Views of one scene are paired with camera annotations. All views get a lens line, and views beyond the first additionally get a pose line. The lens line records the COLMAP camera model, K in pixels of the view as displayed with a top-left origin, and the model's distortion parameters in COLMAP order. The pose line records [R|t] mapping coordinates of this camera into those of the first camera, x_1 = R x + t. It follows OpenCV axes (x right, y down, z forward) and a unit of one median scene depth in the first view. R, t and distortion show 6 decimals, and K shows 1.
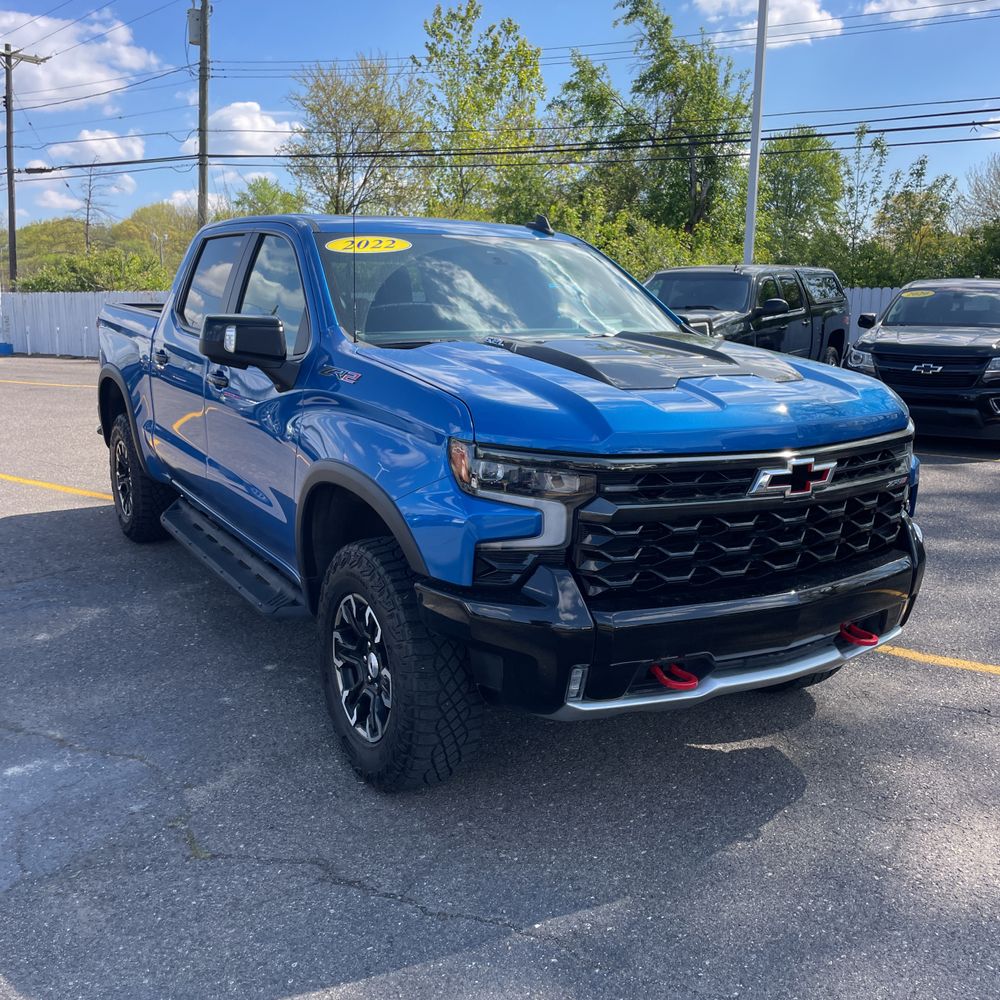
lens RADIAL K [[1018.7, 0, 496.1], [0, 1018.7, 502.6], [0, 0, 1]] dist [0.026982, 0.000000]
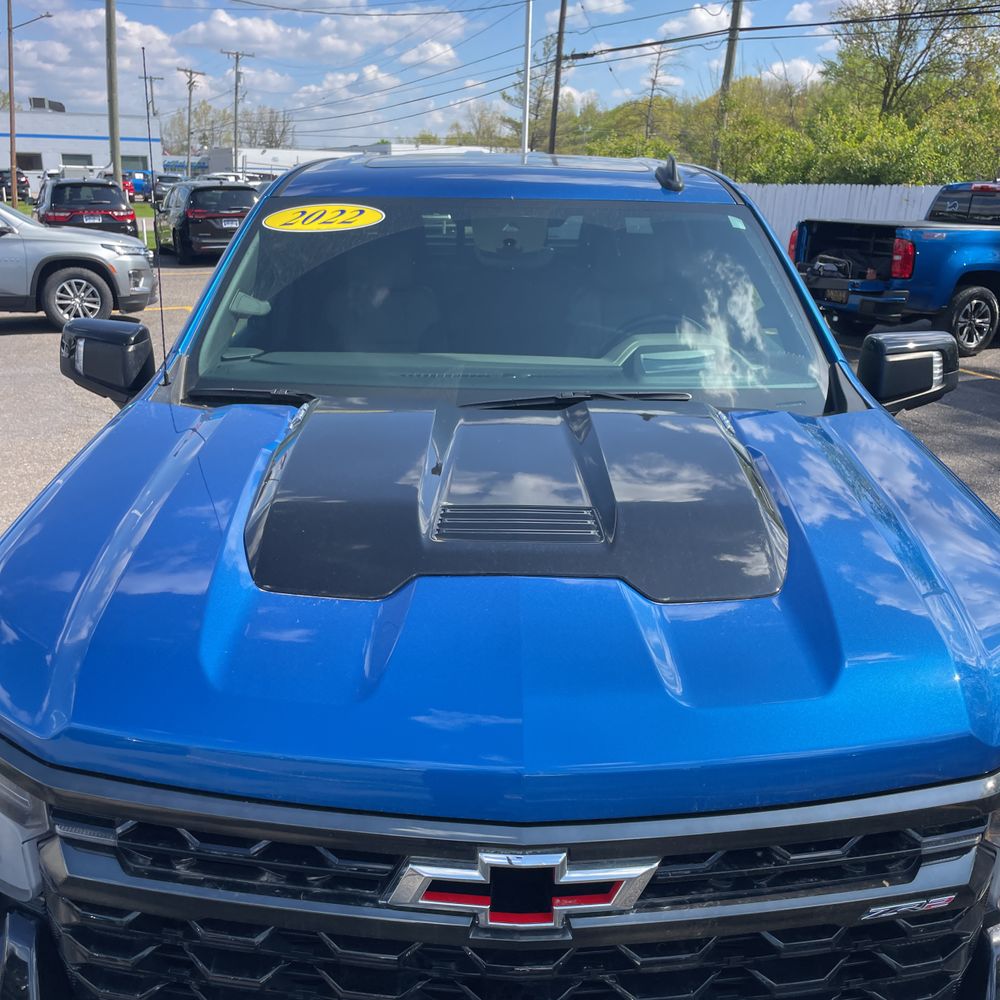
lens RADIAL K [[1018.7, 0, 501.9], [0, 1018.7, 494.5], [0, 0, 1]] dist [0.026982, 0.000000]
pose [[0.859060, 0.160628, -0.486018, 0.435836], [-0.108677, 0.985076, 0.133474, -0.224501], [0.500204, -0.061843, 0.863696, 0.592605]]
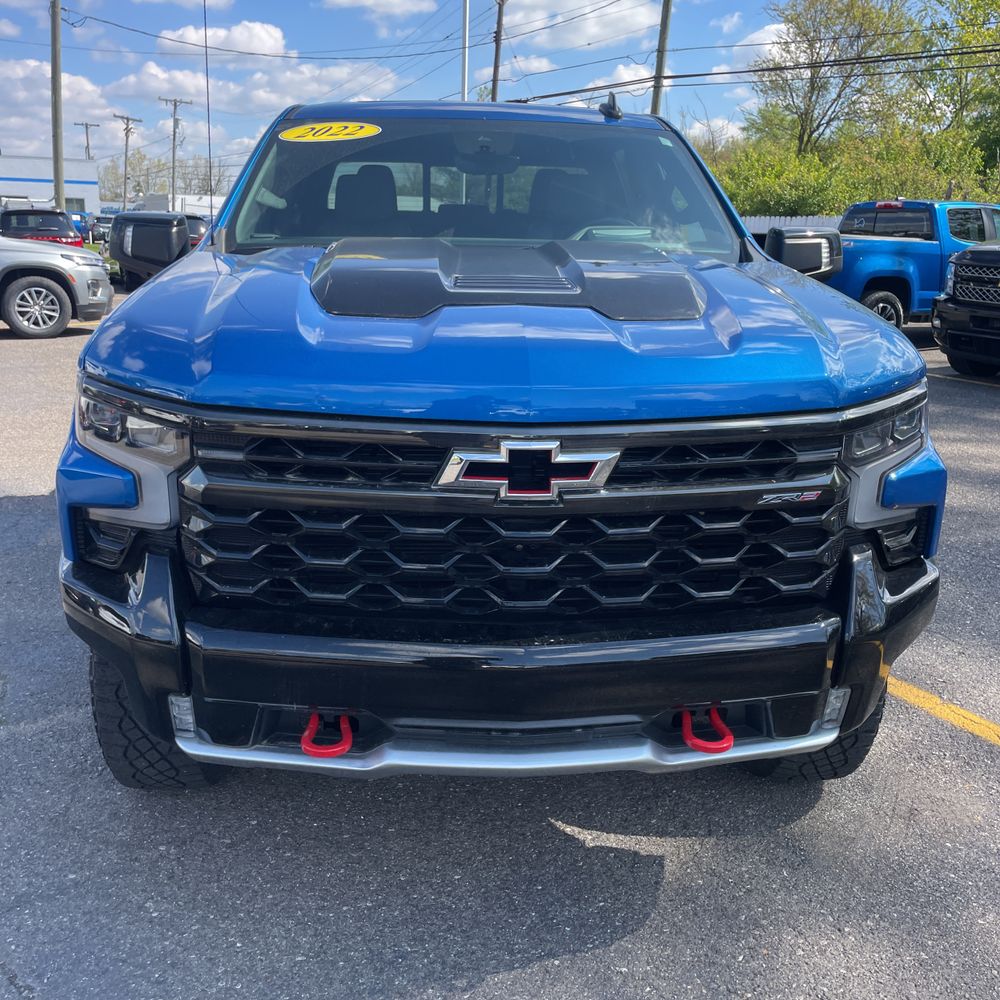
lens RADIAL K [[1018.7, 0, 499.7], [0, 1018.7, 504.1], [0, 0, 1]] dist [0.026982, 0.000000]
pose [[0.888806, 0.130503, -0.439310, 0.517325], [-0.102157, 0.990897, 0.087676, -0.052745], [0.446753, -0.033048, 0.894047, 0.400392]]
